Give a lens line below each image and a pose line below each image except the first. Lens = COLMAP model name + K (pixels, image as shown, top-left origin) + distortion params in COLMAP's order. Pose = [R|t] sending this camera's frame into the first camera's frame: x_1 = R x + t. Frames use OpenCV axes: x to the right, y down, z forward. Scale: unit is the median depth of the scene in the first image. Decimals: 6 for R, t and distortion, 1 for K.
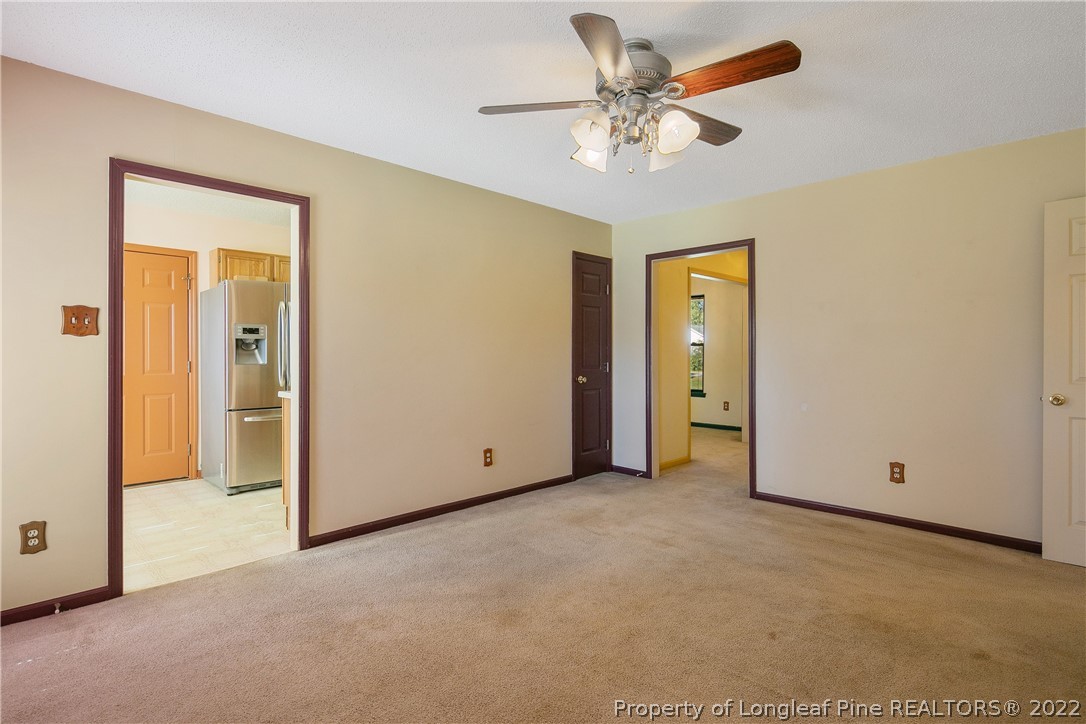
lens RADIAL K [[541.8, 0, 543.0], [0, 541.8, 362.0], [0, 0, 1]] dist [0.001218, -0.000122]
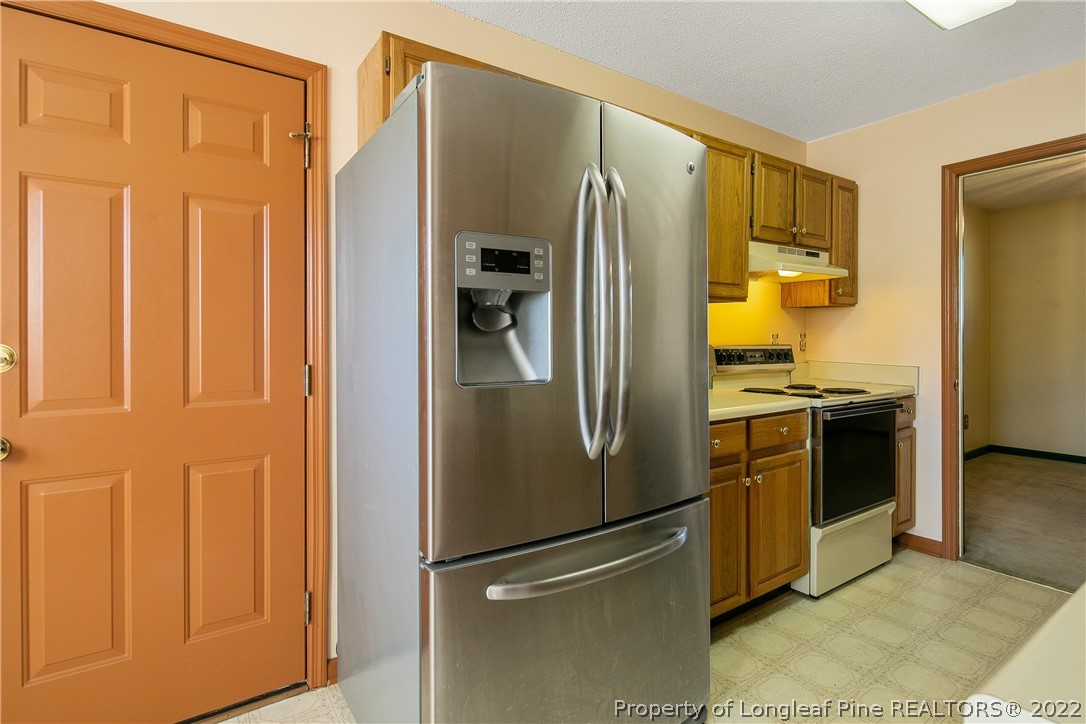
lens RADIAL K [[531.3, 0, 545.2], [0, 531.3, 349.0], [0, 0, 1]] dist [0.003278, -0.000283]
pose [[0.983300, -0.002573, -0.181974, -0.529297], [0.001081, 0.999965, -0.008298, -0.012049], [0.181989, 0.007963, 0.983268, 0.832130]]
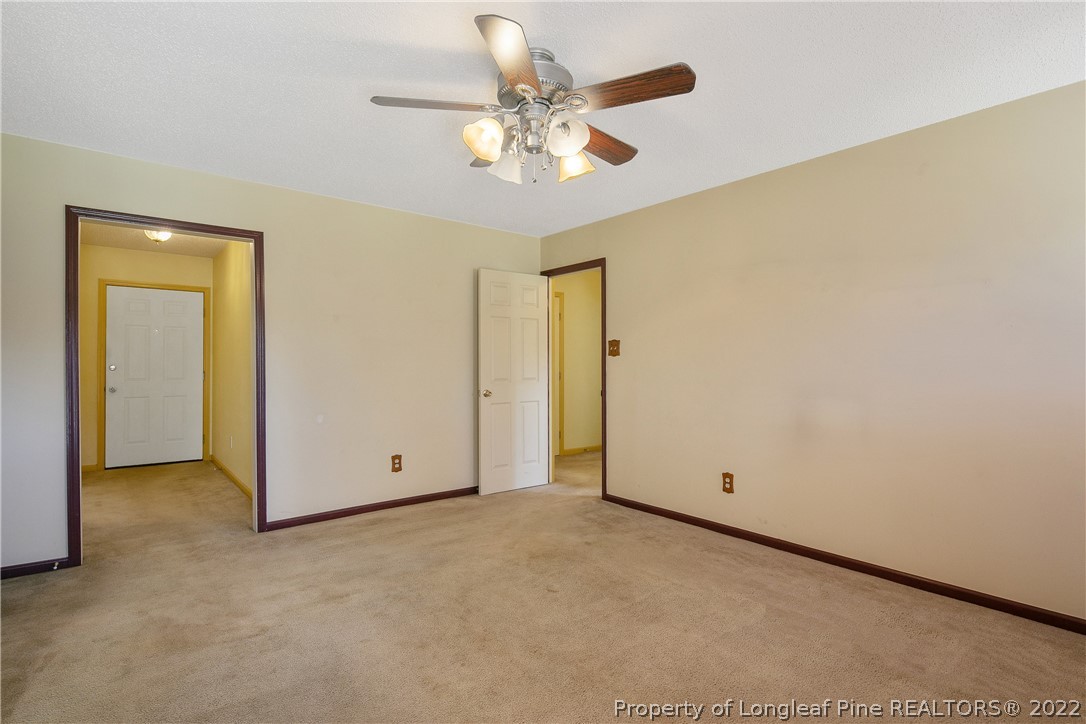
lens RADIAL K [[540.6, 0, 543.0], [0, 540.6, 362.0], [0, 0, 1]] dist [-0.002240, -0.000733]
pose [[0.101630, 0.001513, 0.994821, -0.452403], [0.019561, 0.999802, -0.003519, -0.007679], [-0.994630, 0.019818, 0.101581, 0.497354]]
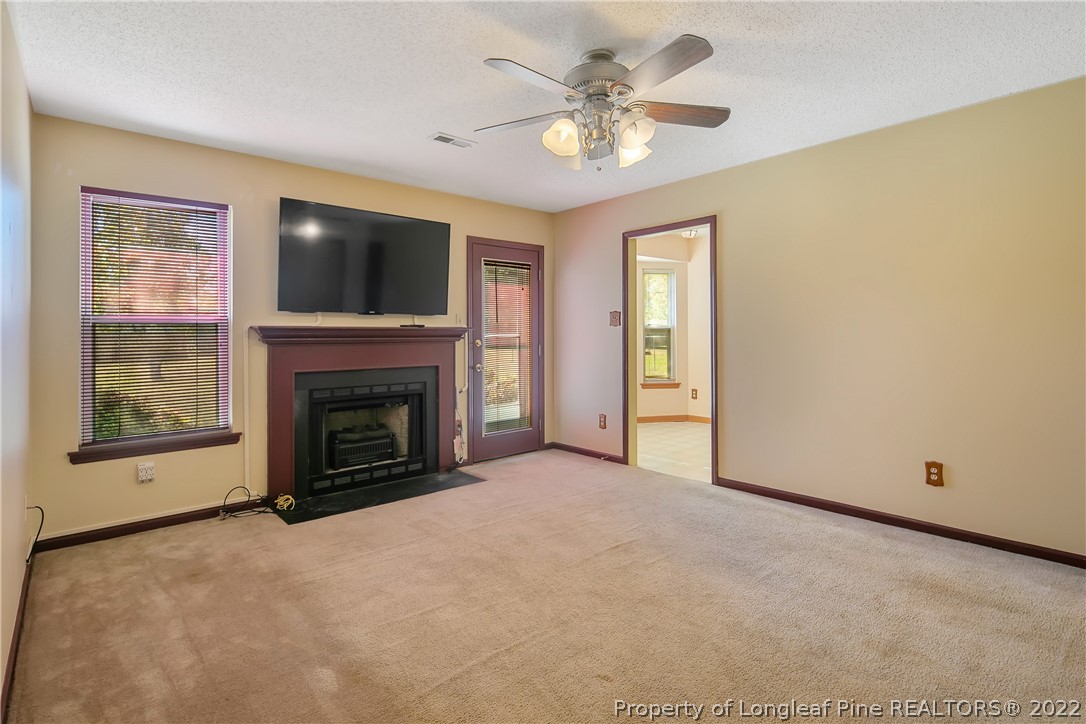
lens RADIAL K [[531.7, 0, 543.3], [0, 531.7, 333.7], [0, 0, 1]] dist [0.001960, -0.000483]
pose [[-0.064983, -0.004708, -0.997875, 0.690319], [-0.014868, 0.999882, -0.003749, -0.005360], [0.997776, 0.014593, -0.065045, 0.534304]]
